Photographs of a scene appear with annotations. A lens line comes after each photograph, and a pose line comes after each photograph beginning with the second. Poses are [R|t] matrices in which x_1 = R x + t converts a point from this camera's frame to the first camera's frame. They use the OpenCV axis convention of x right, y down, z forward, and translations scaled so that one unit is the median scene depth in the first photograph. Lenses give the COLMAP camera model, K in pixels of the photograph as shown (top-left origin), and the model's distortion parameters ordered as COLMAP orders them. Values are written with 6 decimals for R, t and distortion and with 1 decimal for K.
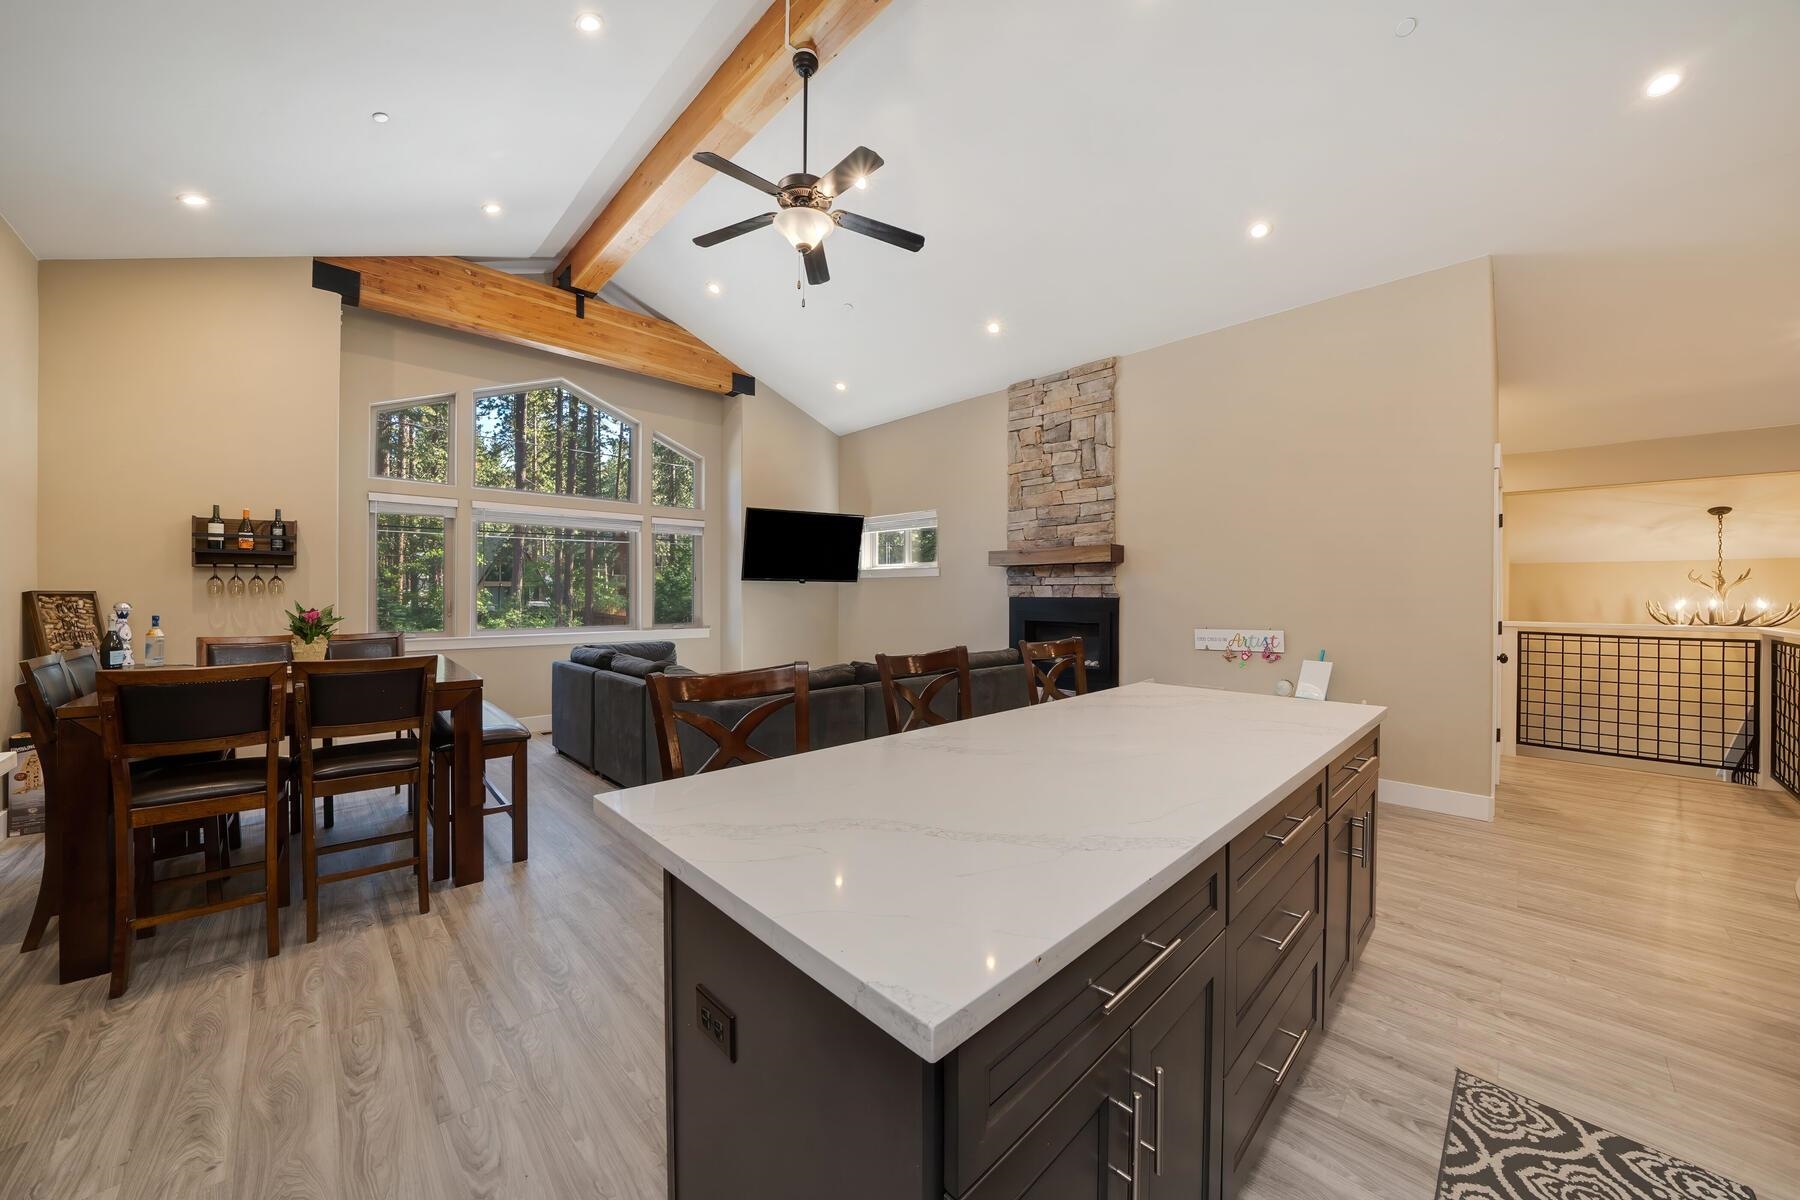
lens RADIAL K [[678.7, 0, 900.0], [0, 678.7, 600.0], [0, 0, 1]] dist [-0.040340, 0.010527]
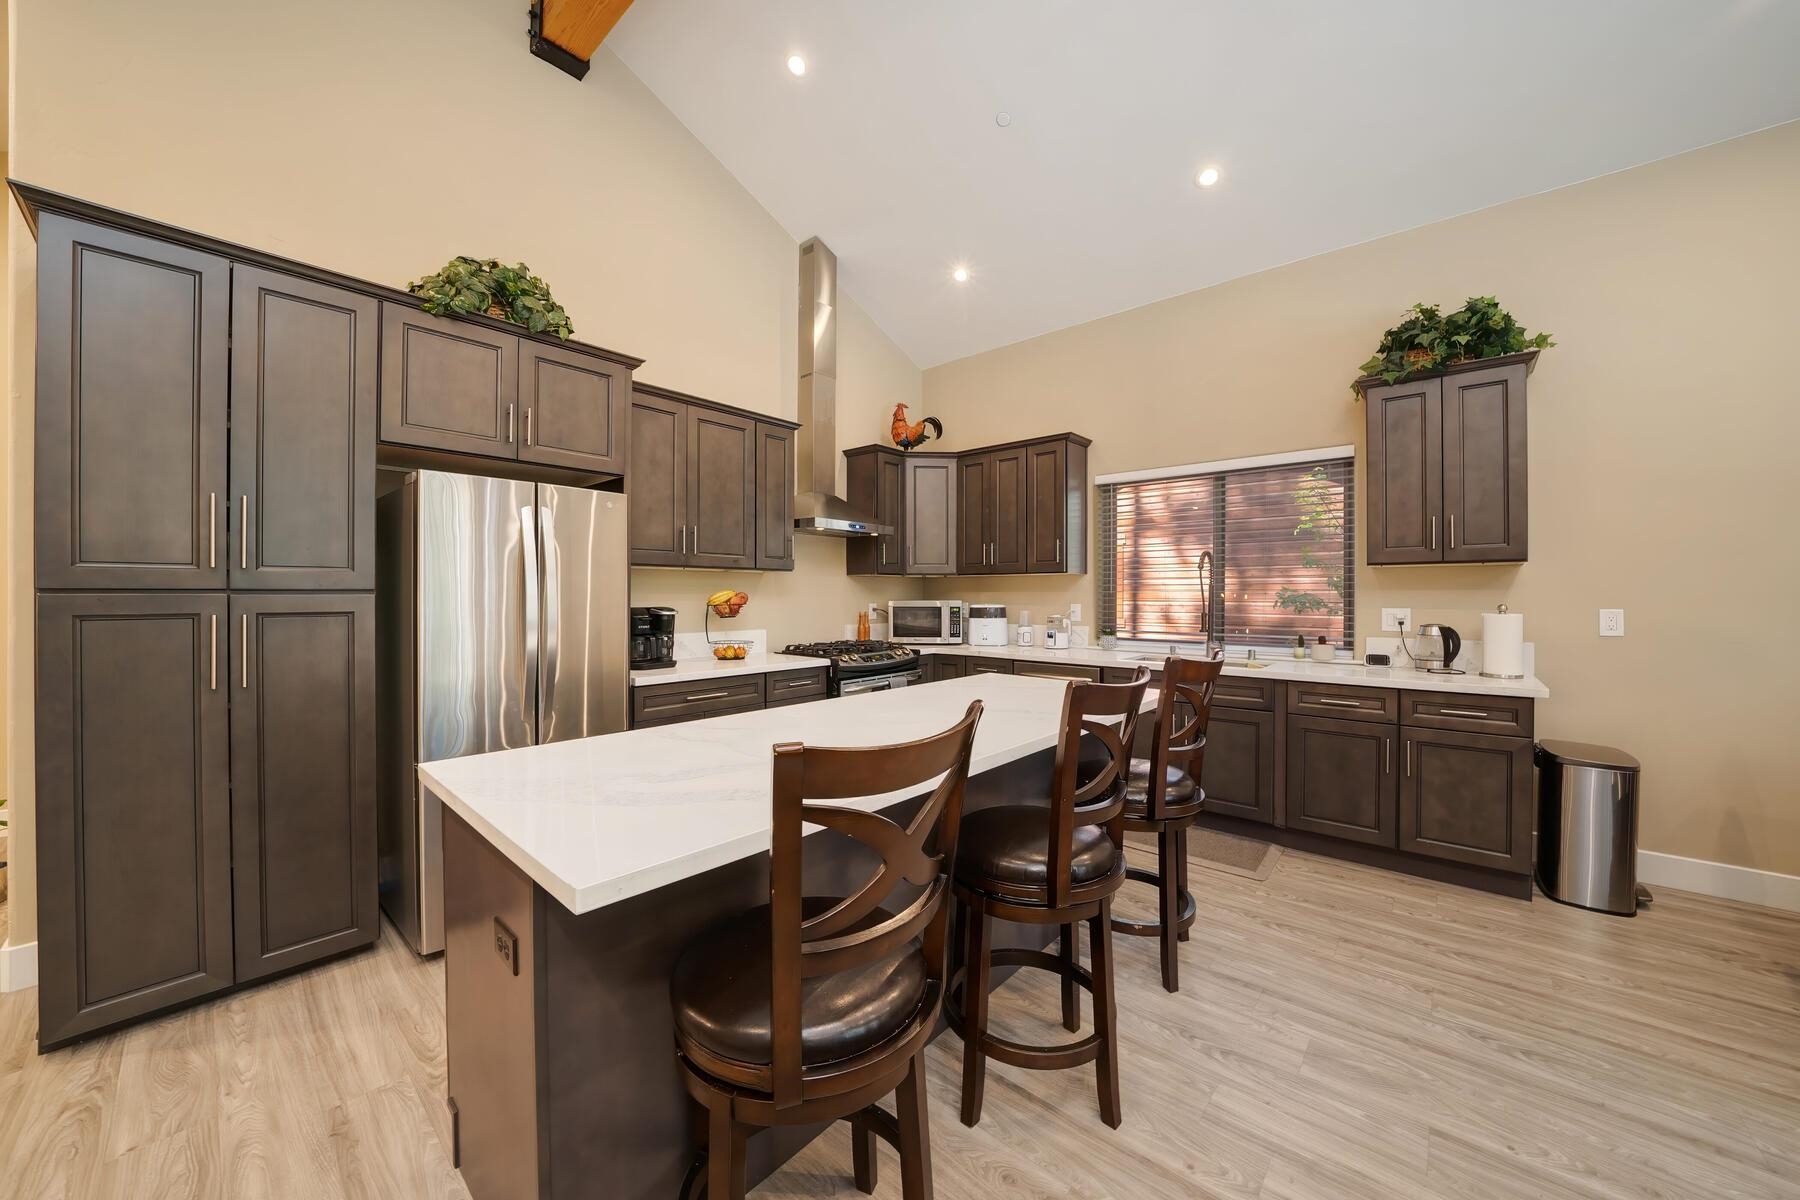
lens RADIAL K [[648.4, 0, 904.5], [0, 648.4, 595.5], [0, 0, 1]] dist [-0.015827, -0.000045]
pose [[-0.997561, -0.004853, -0.069625, 0.310735], [-0.005189, 0.999976, 0.004653, -0.011484], [0.069601, 0.005003, -0.997562, 1.729960]]
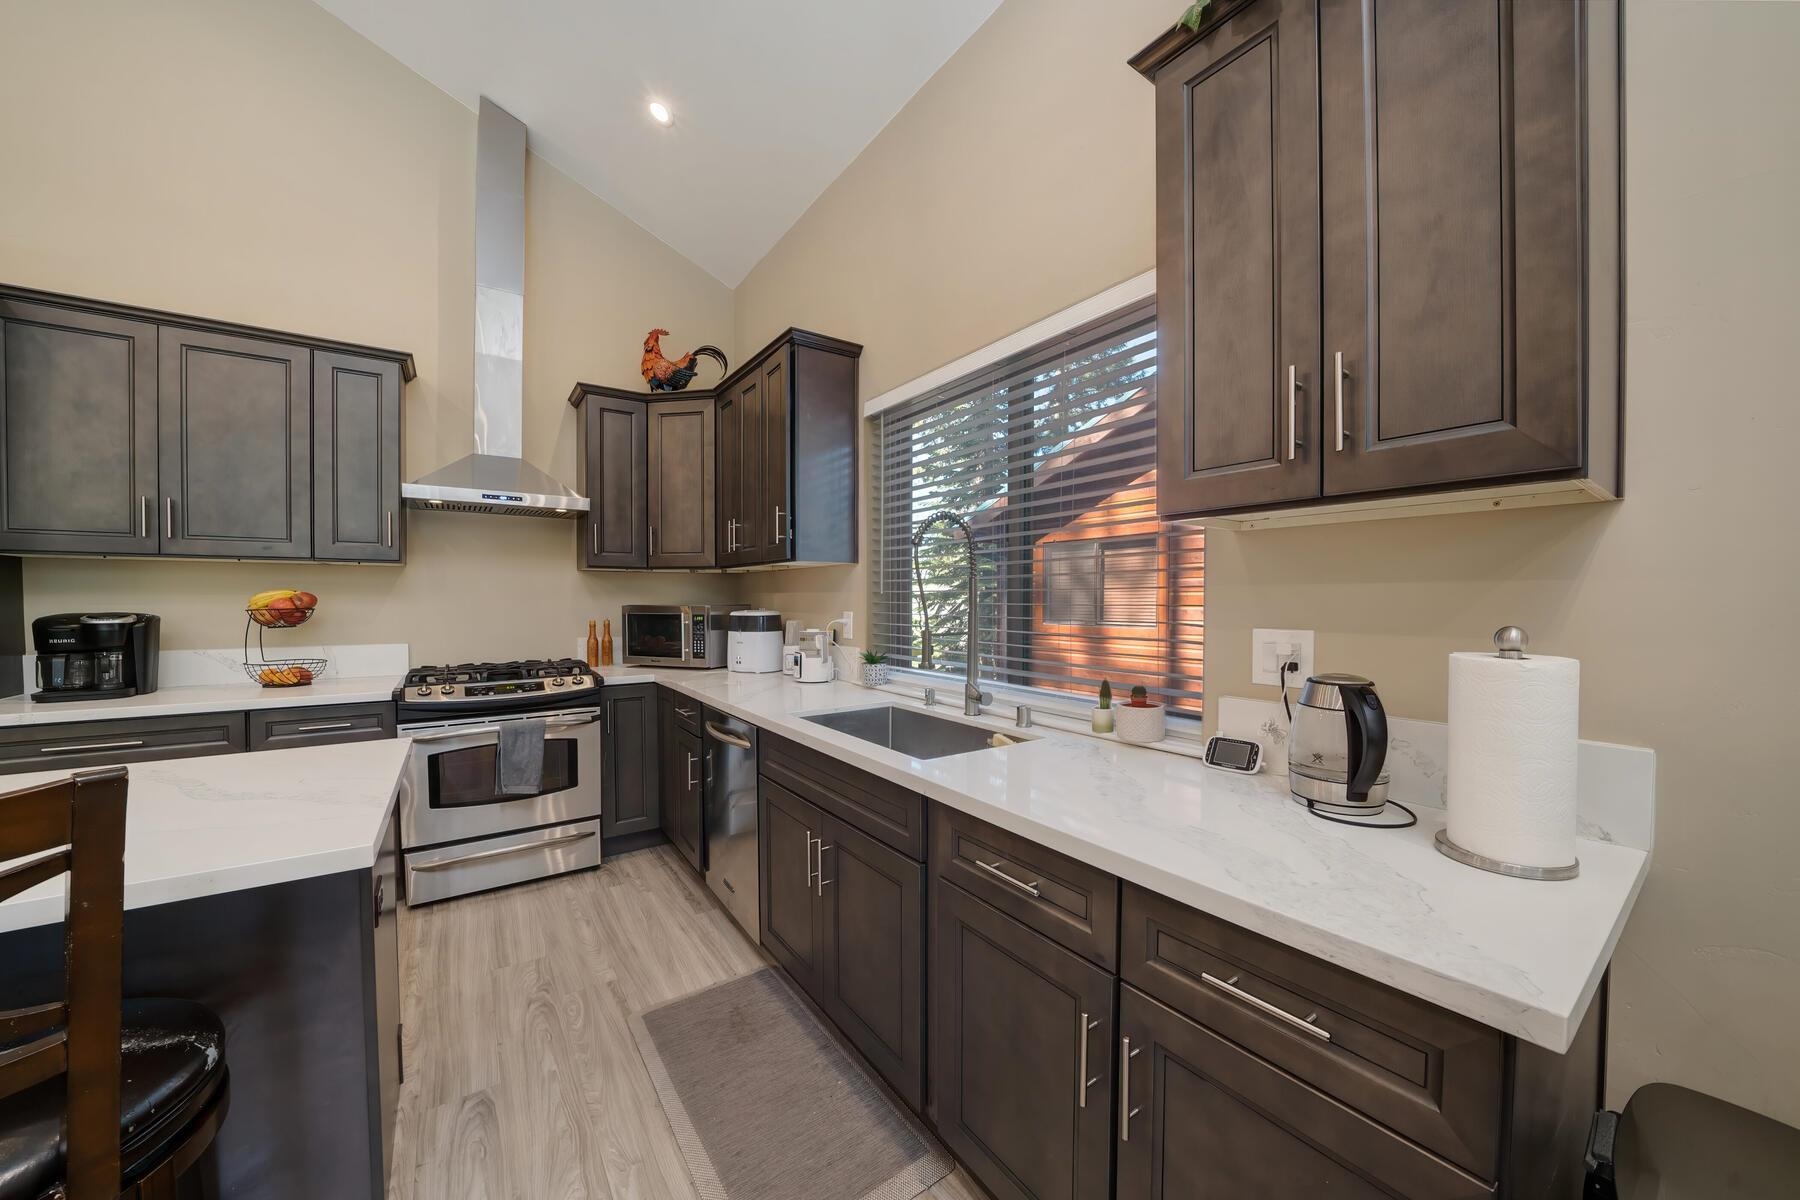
lens RADIAL K [[641.9, 0, 904.4], [0, 641.9, 607.3], [0, 0, 1]] dist [-0.012632, 0.000031]
pose [[-0.983328, -0.008257, 0.181651, -0.728538], [-0.004844, 0.999804, 0.019222, -0.010520], [-0.181774, 0.018021, -0.983175, 0.946559]]
